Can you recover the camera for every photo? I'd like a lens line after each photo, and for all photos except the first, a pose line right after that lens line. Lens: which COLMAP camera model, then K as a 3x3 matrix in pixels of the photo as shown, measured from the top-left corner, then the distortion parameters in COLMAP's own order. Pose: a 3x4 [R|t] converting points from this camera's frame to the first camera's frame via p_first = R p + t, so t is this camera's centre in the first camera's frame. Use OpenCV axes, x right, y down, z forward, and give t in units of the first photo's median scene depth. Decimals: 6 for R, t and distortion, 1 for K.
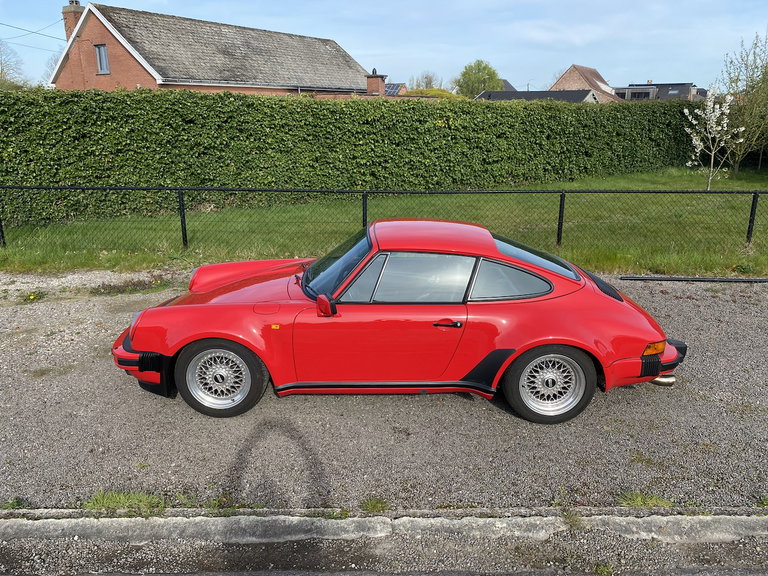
lens RADIAL K [[580.8, 0, 384.0], [0, 580.8, 288.0], [0, 0, 1]] dist [0.004641, -0.003707]
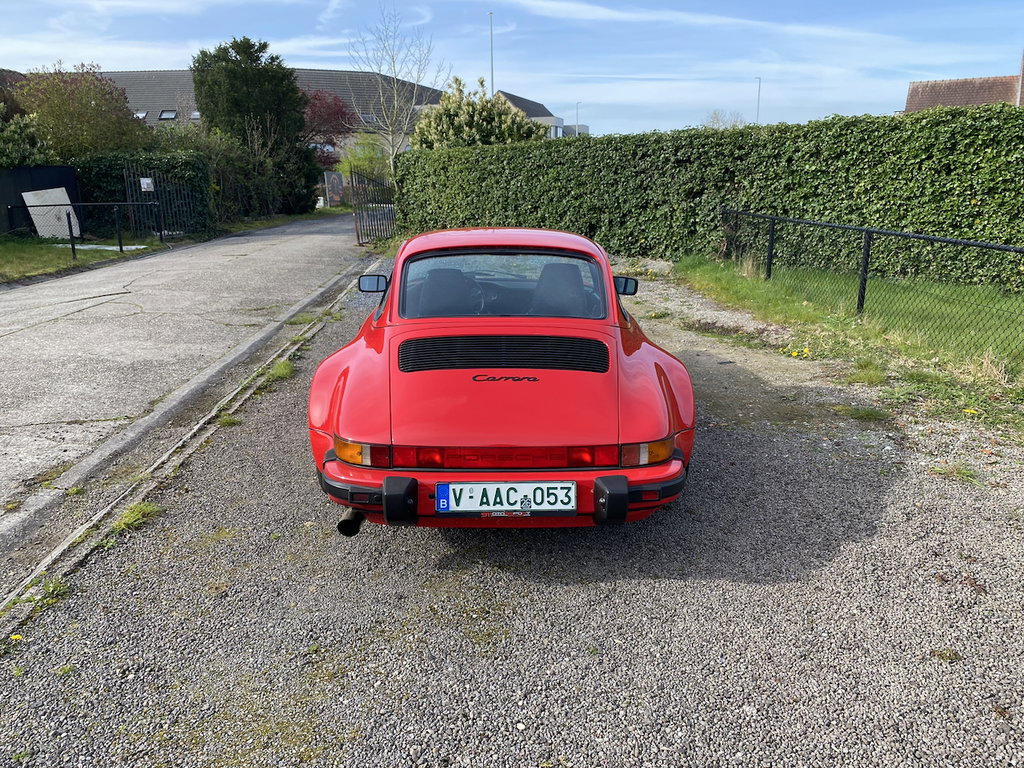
lens RADIAL K [[785.5, 0, 508.7], [0, 785.5, 380.6], [0, 0, 1]] dist [0.024630, -0.027453]
pose [[0.033553, 0.233844, -0.971695, 0.486688], [-0.281700, 0.935037, 0.215294, -0.066996], [0.958916, 0.266503, 0.097247, 0.432024]]
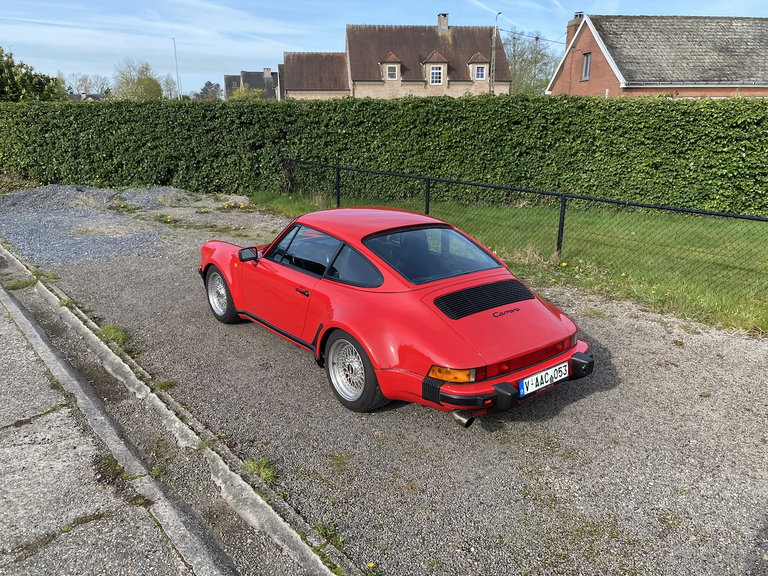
lens RADIAL K [[582.8, 0, 377.6], [0, 582.8, 289.5], [0, 0, 1]] dist [0.008471, -0.003848]
pose [[0.626916, 0.217158, -0.748211, 0.418616], [-0.222896, 0.970219, 0.094831, -0.032507], [0.746521, 0.107322, 0.656649, 0.135041]]
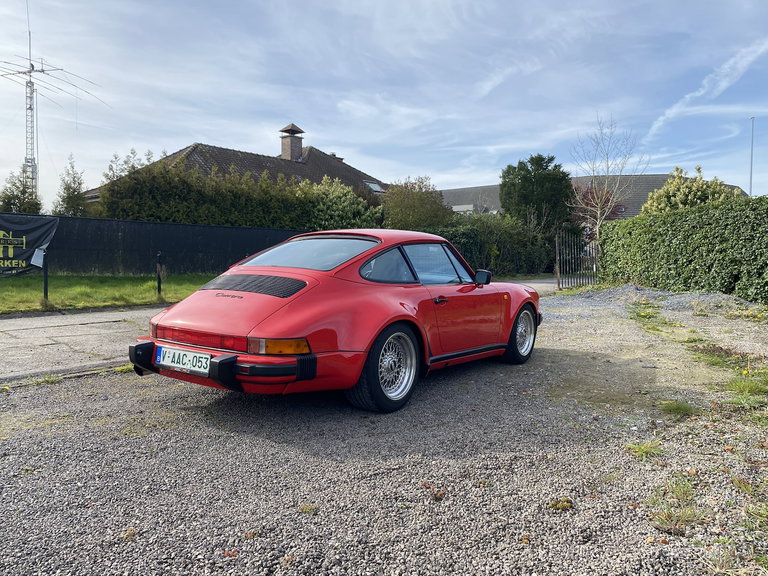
lens RADIAL K [[590.3, 0, 380.3], [0, 590.3, 286.6], [0, 0, 1]] dist [0.012821, -0.006380]
pose [[-0.572002, 0.021387, -0.819973, 0.436077], [-0.254380, 0.945748, 0.202119, -0.106666], [0.779810, 0.324197, -0.535529, 0.737041]]
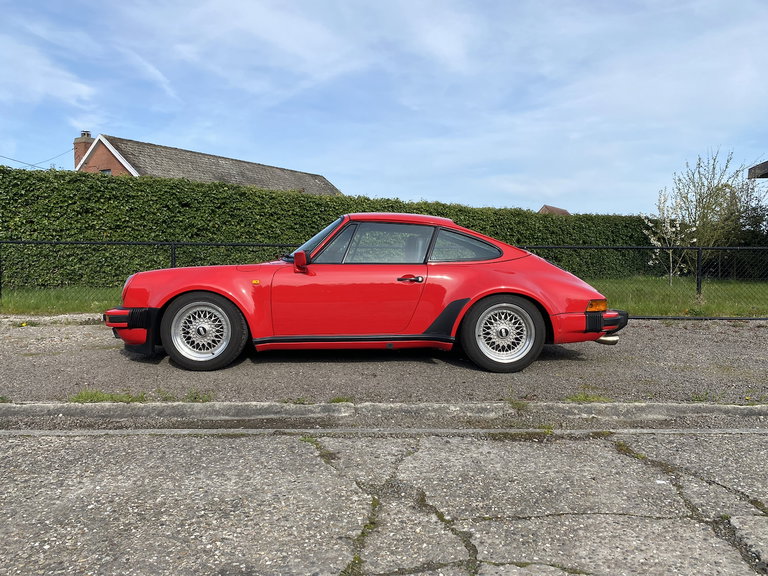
lens RADIAL K [[578.6, 0, 384.0], [0, 578.6, 288.0], [0, 0, 1]] dist [0.034859, -0.057794]
pose [[0.999724, -0.000680, 0.023493, 0.012932], [0.006181, 0.972006, -0.234876, 0.133524], [-0.022676, 0.234957, 0.971741, -0.033565]]
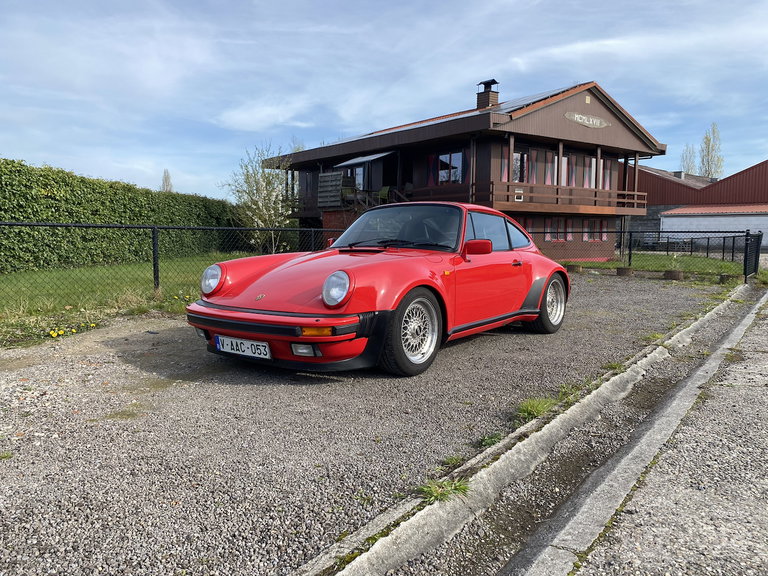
lens RADIAL K [[580.3, 0, 379.9], [0, 580.3, 286.2], [0, 0, 1]] dist [0.036525, -0.049957]
pose [[0.607290, -0.069396, 0.791444, -0.433380], [0.224658, 0.970520, -0.087287, 0.061102], [-0.762055, 0.230812, 0.604977, 0.176569]]
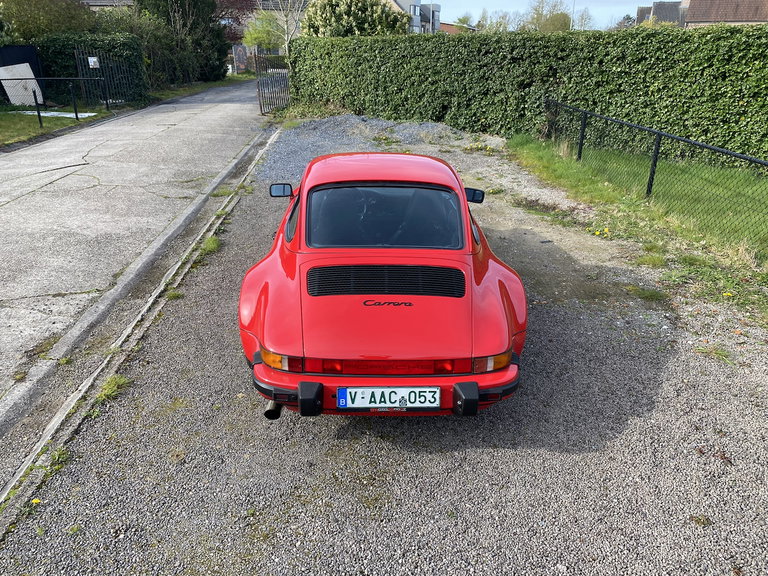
lens RADIAL K [[590.3, 0, 380.3], [0, 590.3, 286.6], [0, 0, 1]] dist [0.012821, -0.006380]
pose [[0.040123, 0.365296, -0.930026, 0.470473], [-0.294929, 0.893635, 0.338279, -0.113001], [0.954677, 0.260719, 0.143591, 0.409705]]
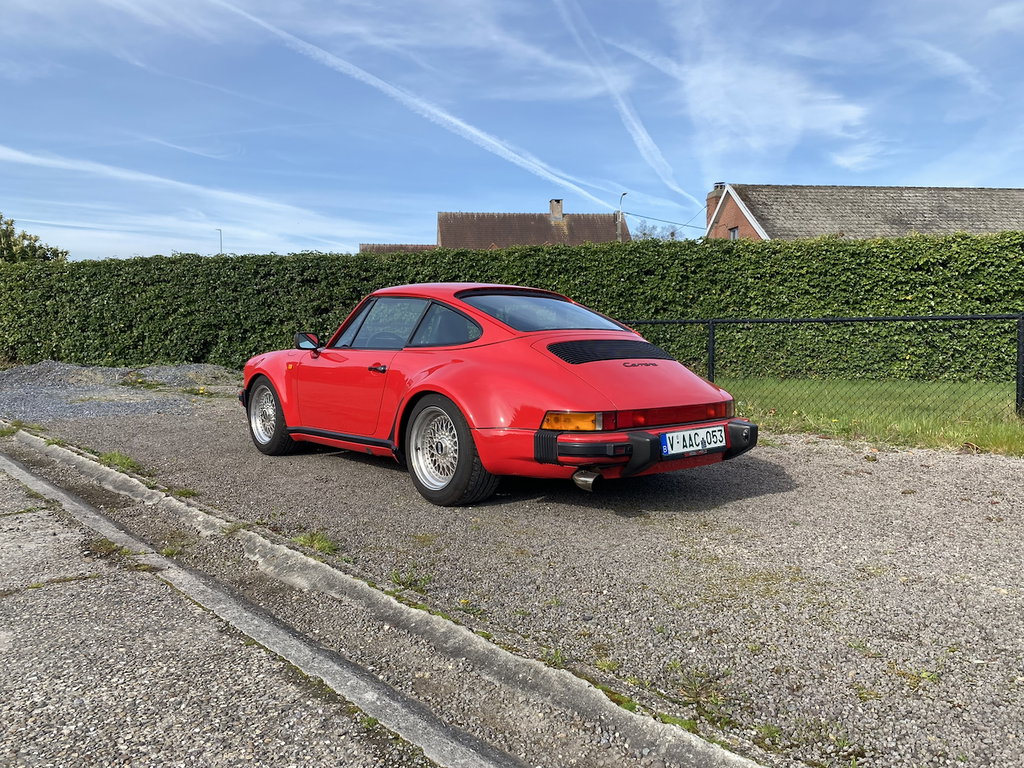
lens RADIAL K [[773.7, 0, 506.6], [0, 773.7, 381.6], [0, 0, 1]] dist [0.036525, -0.049957]
pose [[0.654971, 0.036828, -0.754756, 0.443526], [-0.208273, 0.968923, -0.133459, 0.077791], [0.726385, 0.244606, 0.642287, 0.149872]]
